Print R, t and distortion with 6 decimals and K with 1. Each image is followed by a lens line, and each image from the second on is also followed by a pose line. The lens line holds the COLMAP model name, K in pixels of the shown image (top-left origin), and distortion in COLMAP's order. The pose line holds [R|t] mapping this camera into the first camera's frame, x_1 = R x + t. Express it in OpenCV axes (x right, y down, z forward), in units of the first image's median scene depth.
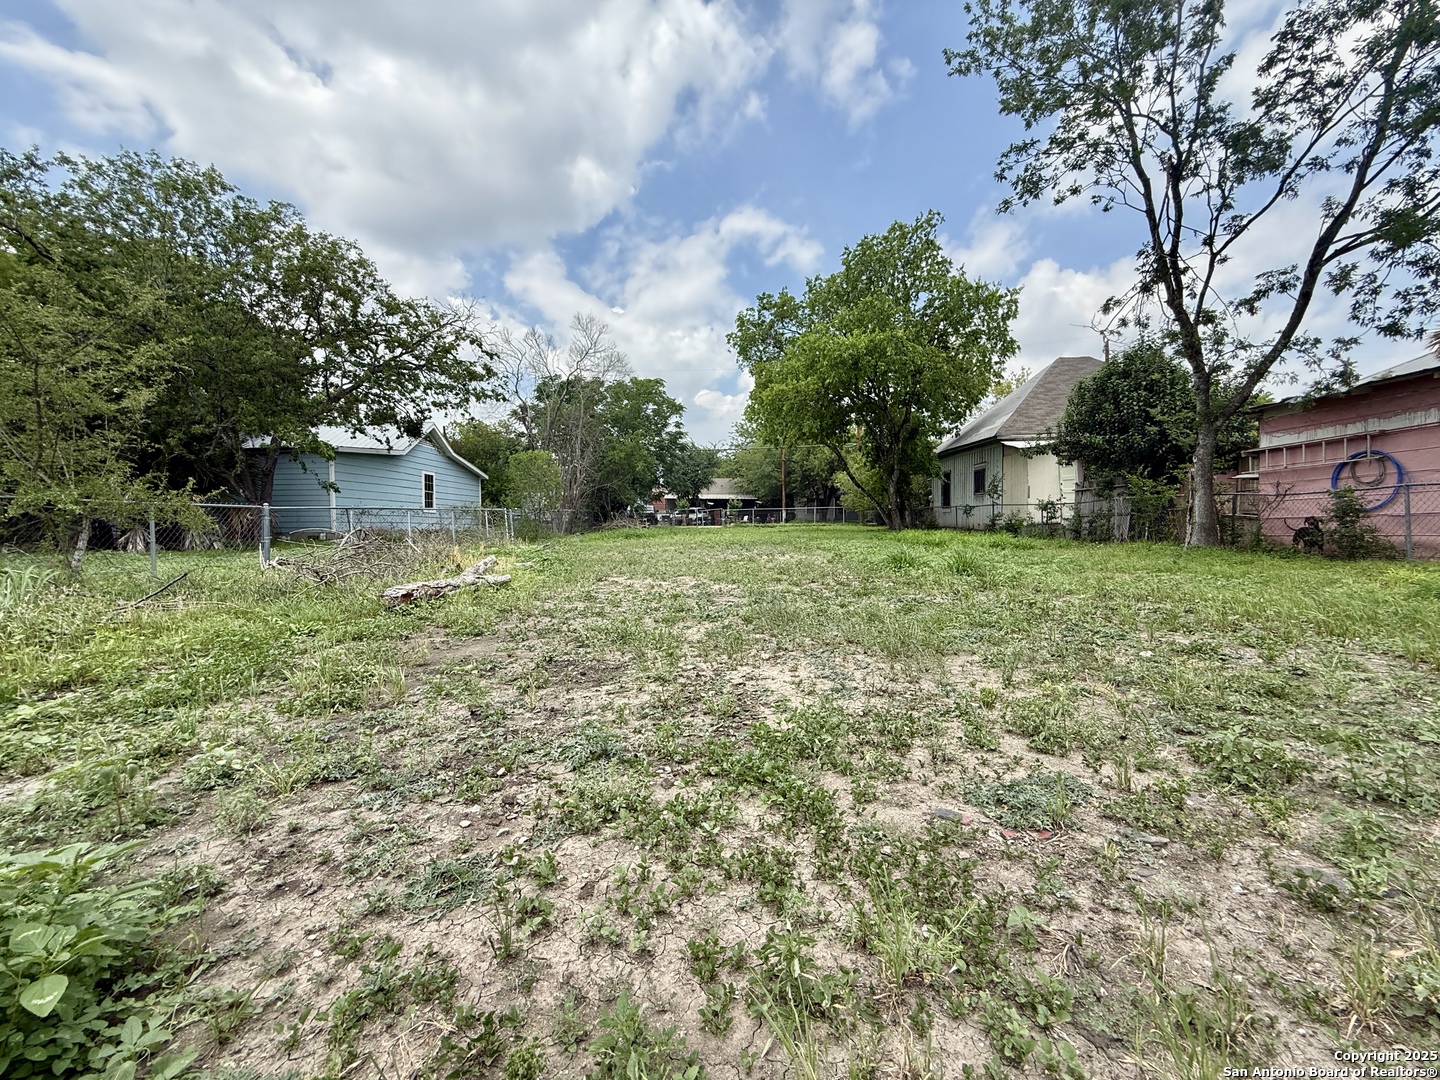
lens RADIAL K [[575.8, 0, 726.9], [0, 575.8, 537.1], [0, 0, 1]] dist [0.009323, -0.000337]
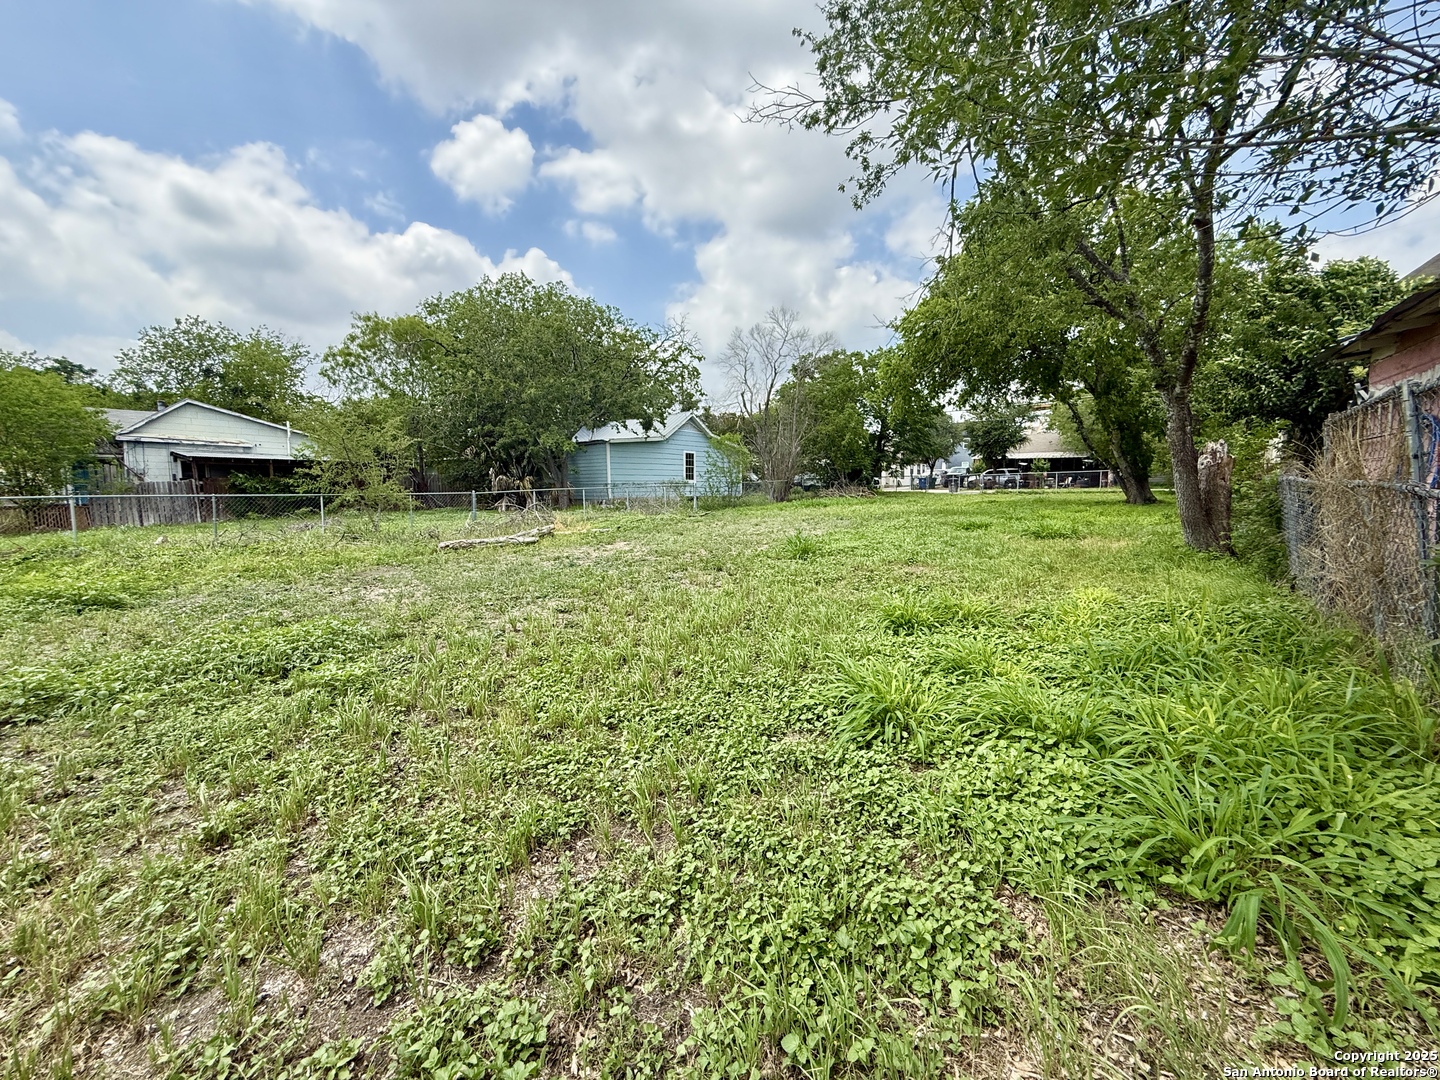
lens RADIAL K [[572.8, 0, 726.4], [0, 572.8, 538.5], [0, 0, 1]] dist [0.011023, -0.000366]
pose [[0.812176, 0.053284, -0.580975, 0.413804], [-0.009707, 0.996917, 0.077861, -0.026046], [0.583332, -0.057597, 0.810189, 0.007592]]
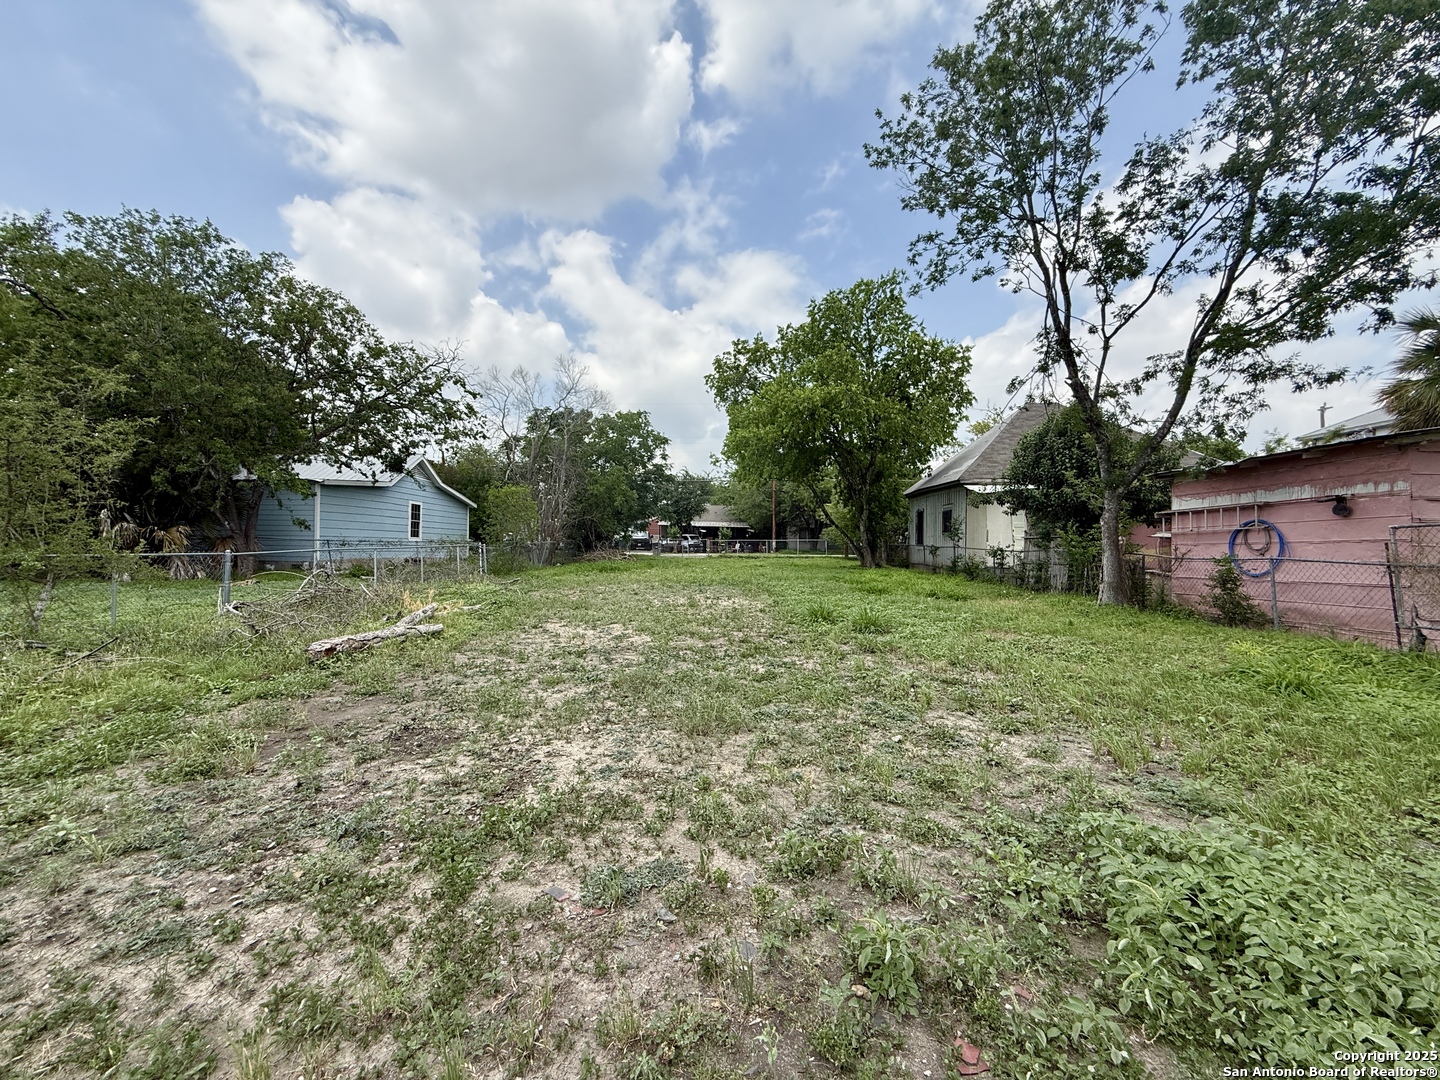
lens RADIAL K [[573.2, 0, 725.6], [0, 573.2, 545.0], [0, 0, 1]] dist [0.008340, 0.000491]
pose [[0.999777, 0.019968, -0.006932, 0.065256], [-0.020142, 0.999458, -0.026020, -0.026890], [0.006409, 0.026153, 0.999637, -0.033600]]
